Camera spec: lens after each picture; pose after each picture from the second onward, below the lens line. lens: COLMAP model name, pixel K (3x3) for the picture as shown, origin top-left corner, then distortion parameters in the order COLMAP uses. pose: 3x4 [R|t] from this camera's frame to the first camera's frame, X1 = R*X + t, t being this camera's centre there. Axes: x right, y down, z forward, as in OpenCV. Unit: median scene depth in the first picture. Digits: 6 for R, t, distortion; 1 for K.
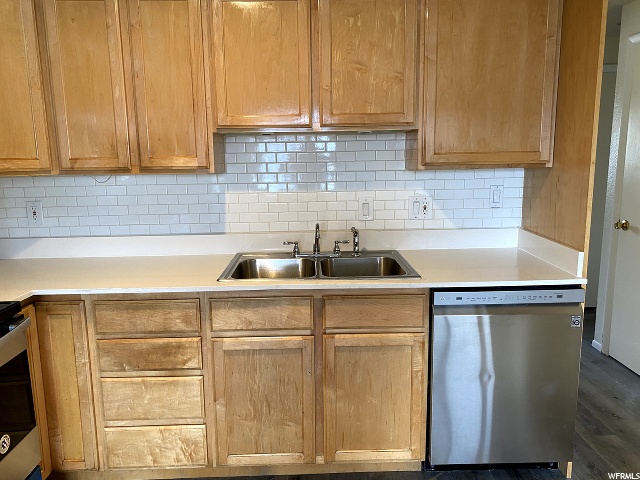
lens RADIAL K [[479.1, 0, 325.9], [0, 479.1, 239.0], [0, 0, 1]] dist [0.018924, -0.045102]
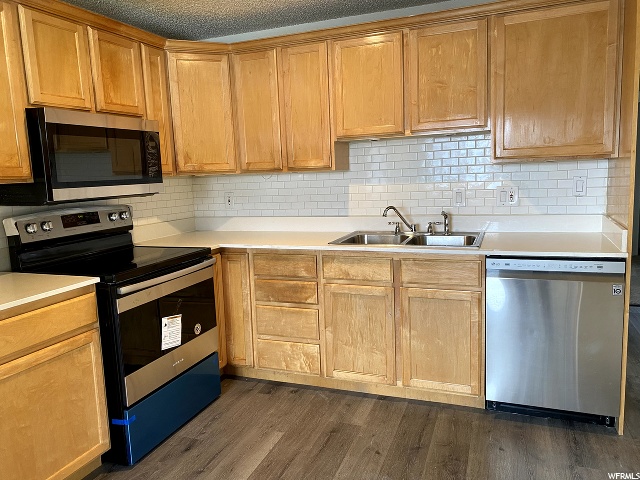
lens RADIAL K [[479.1, 0, 317.5], [0, 479.1, 239.7], [0, 0, 1]] dist [0.018924, -0.045102]
pose [[0.917626, 0.032458, -0.396118, 0.296612], [-0.037067, 0.999305, -0.003985, 0.077360], [0.395713, 0.018340, 0.918191, -0.319159]]
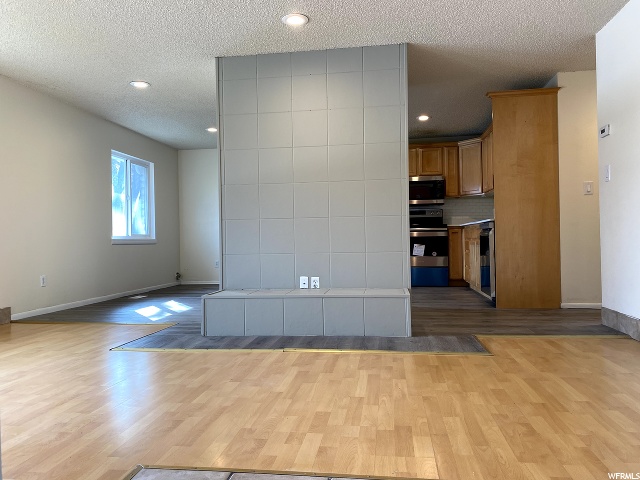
lens RADIAL K [[479.1, 0, 320.0], [0, 479.1, 239.7], [0, 0, 1]] dist [0.018924, -0.045102]
pose [[-0.178811, 0.015423, -0.983763, 2.949076], [-0.140112, 0.989287, 0.040976, 0.199823], [0.973856, 0.145164, -0.174734, 0.528319]]
